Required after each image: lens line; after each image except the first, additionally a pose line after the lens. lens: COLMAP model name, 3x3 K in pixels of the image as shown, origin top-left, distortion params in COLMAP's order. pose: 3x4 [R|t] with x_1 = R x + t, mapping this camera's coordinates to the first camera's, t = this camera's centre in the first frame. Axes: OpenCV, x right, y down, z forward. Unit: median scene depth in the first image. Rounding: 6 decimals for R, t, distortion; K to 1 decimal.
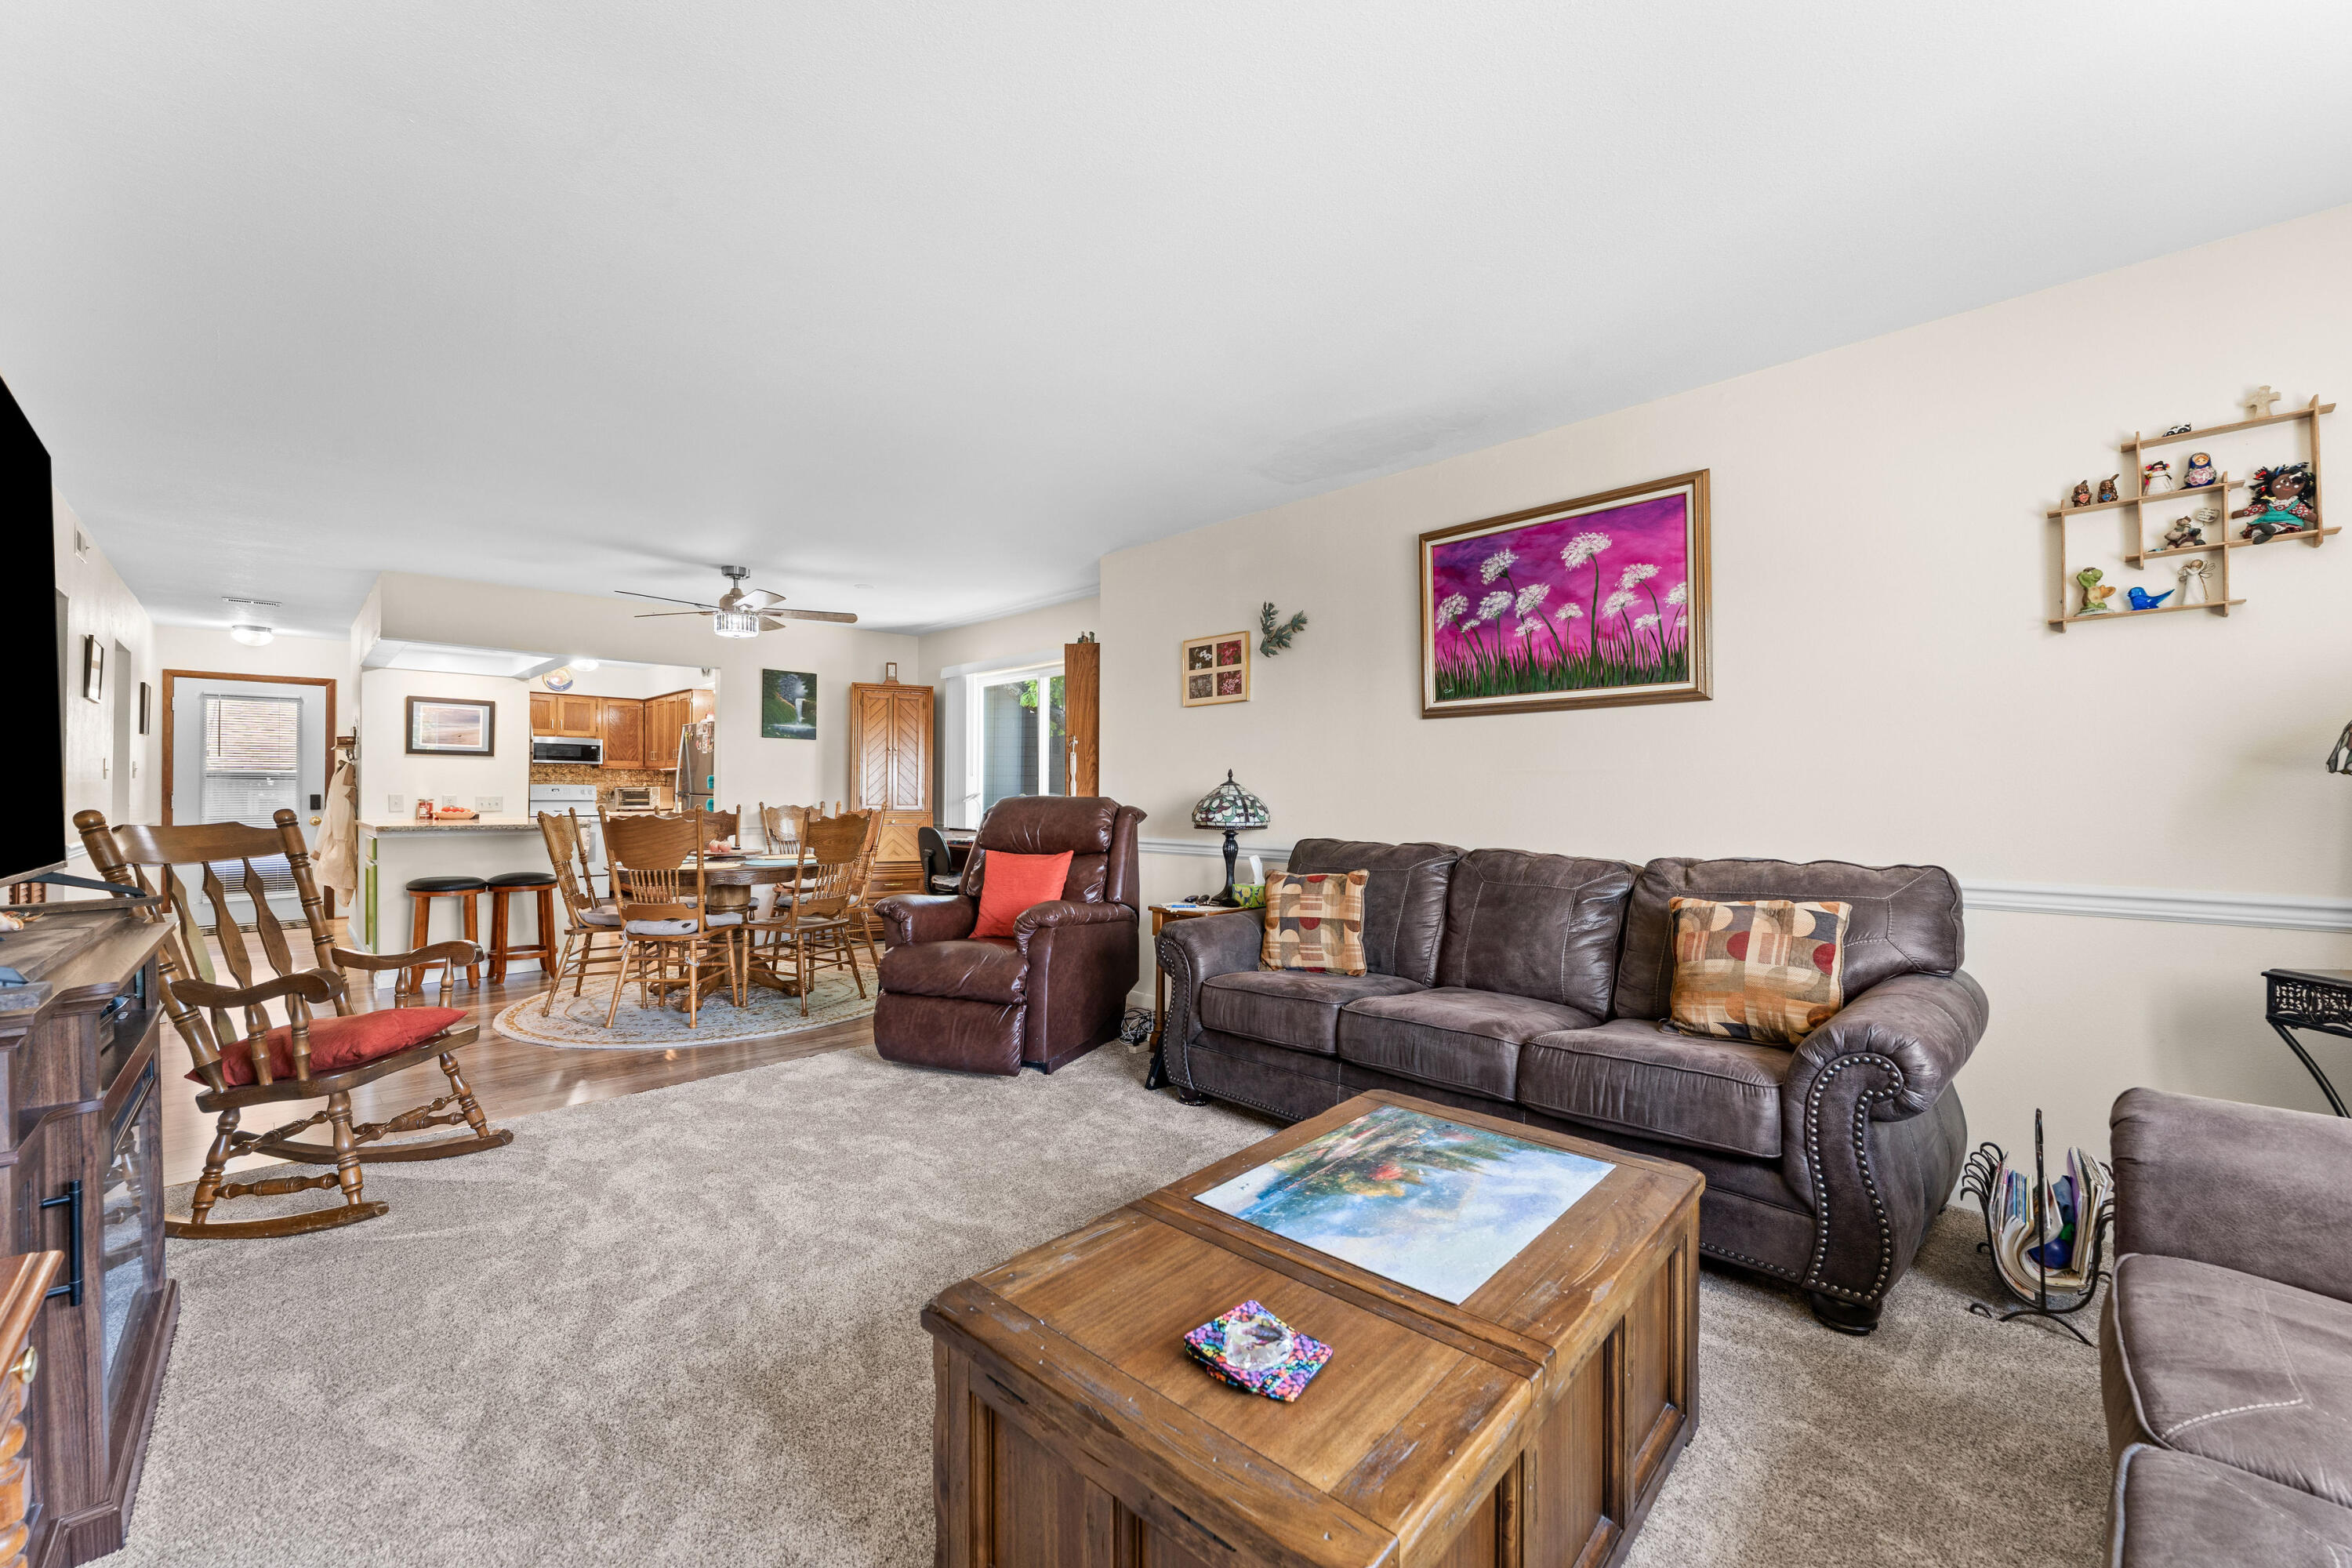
lens RADIAL K [[940.1, 0, 1180.2], [0, 940.1, 787.8], [0, 0, 1]] dist [-0.002684, -0.000347]
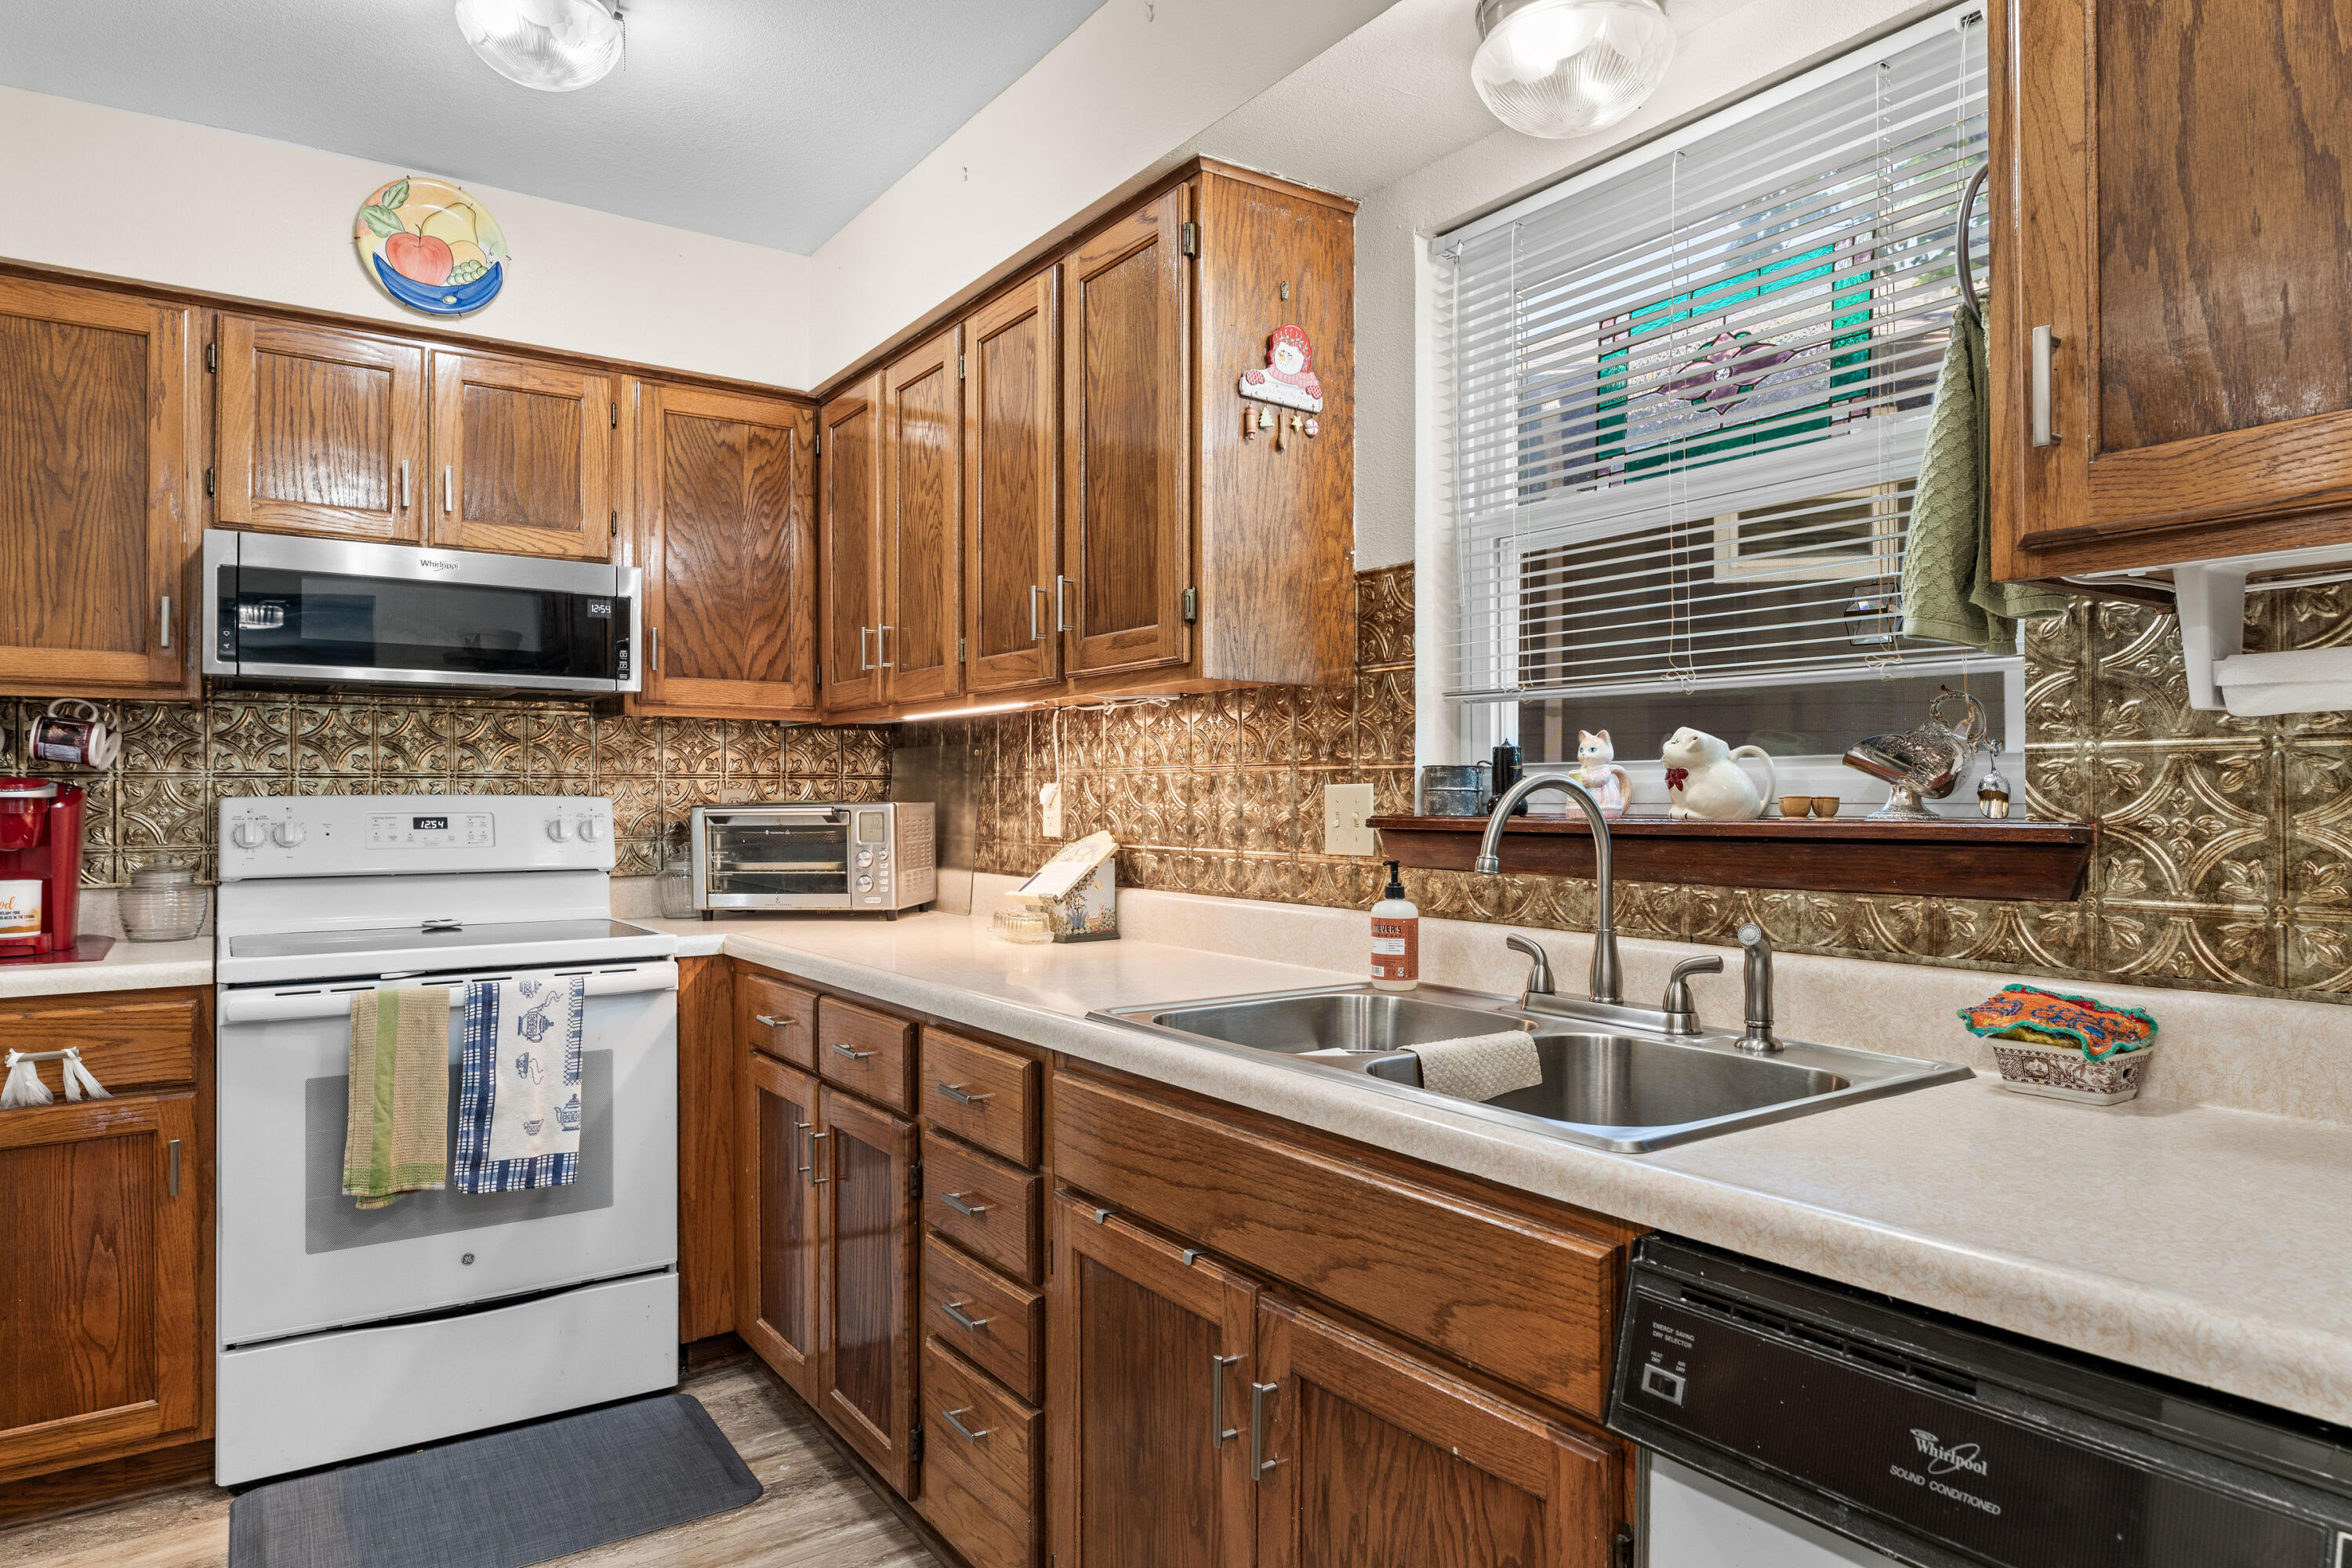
lens RADIAL K [[1421.5, 0, 1174.1], [0, 1421.5, 782.4], [0, 0, 1]] dist [-0.001635, -0.000109]
pose [[0.986870, -0.003584, -0.161478, -0.444930], [0.003877, 0.999991, 0.001497, -0.005943], [0.161471, -0.002103, 0.986875, 0.704524]]
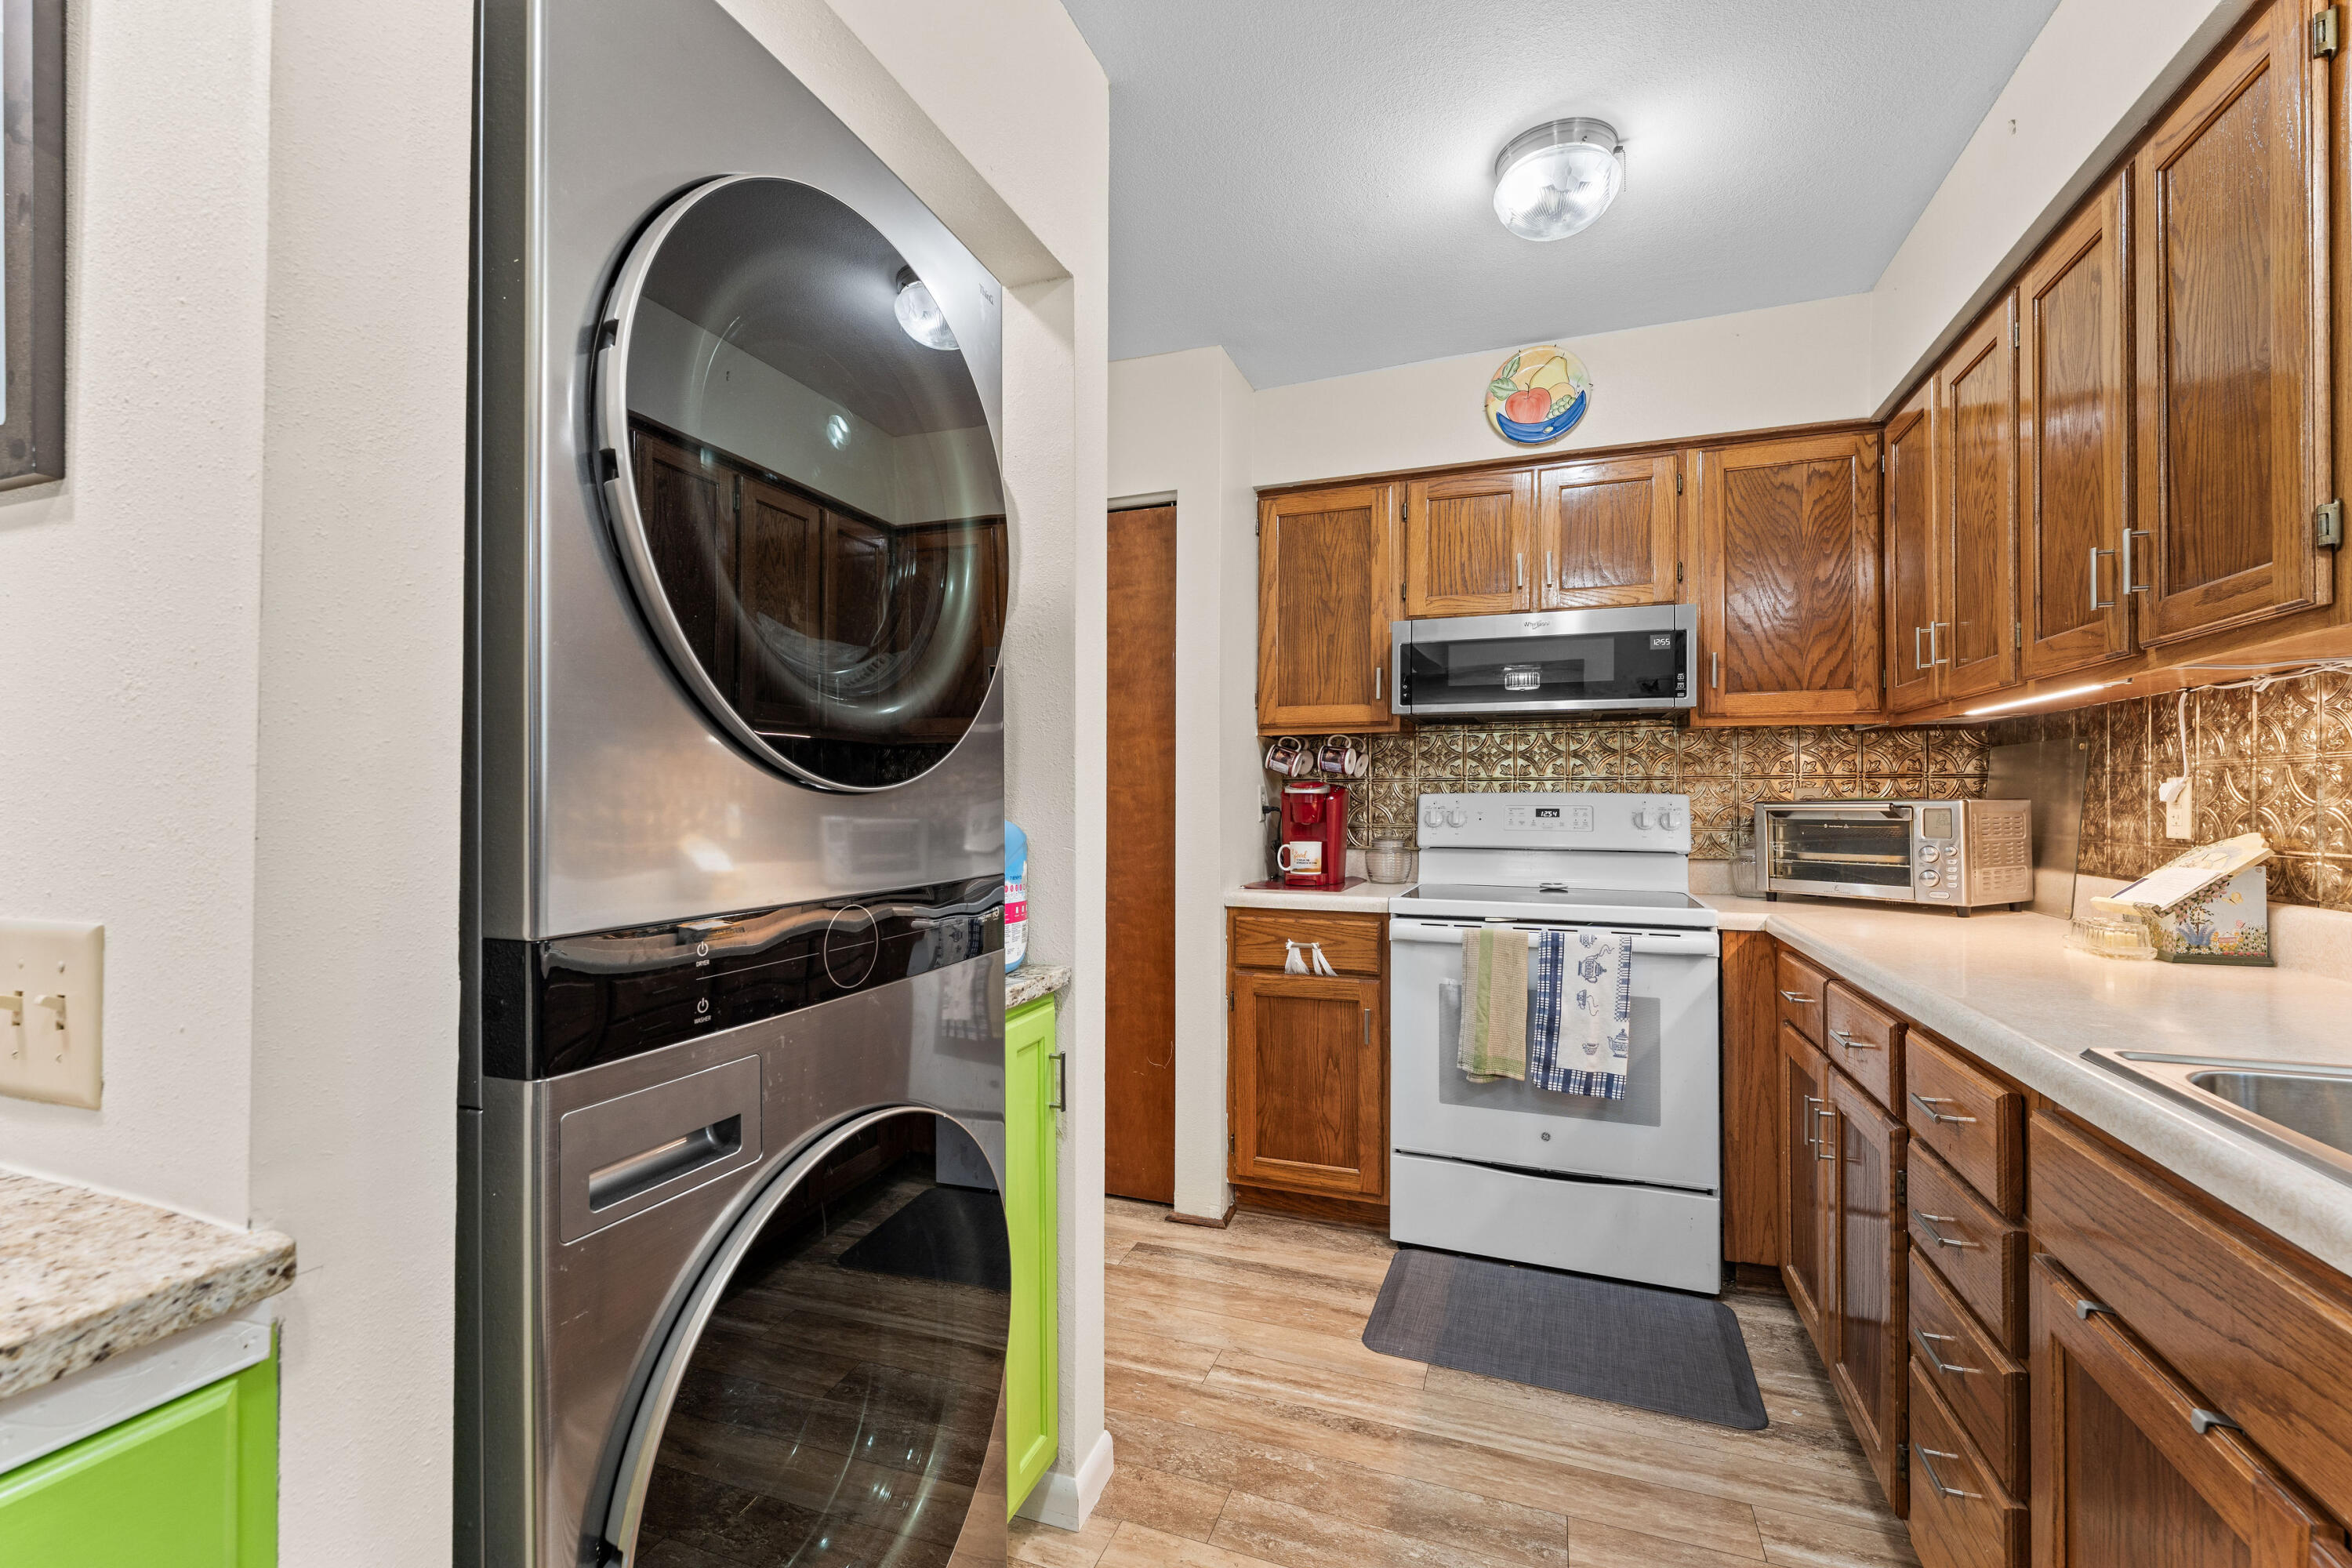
lens RADIAL K [[993.5, 0, 1171.5], [0, 993.5, 789.4], [0, 0, 1]] dist [-0.003191, 0.000595]
pose [[0.421426, -0.009175, -0.906816, -0.431747], [0.007648, 0.999949, -0.006563, -0.003310], [0.906831, -0.004169, 0.421475, 0.753083]]
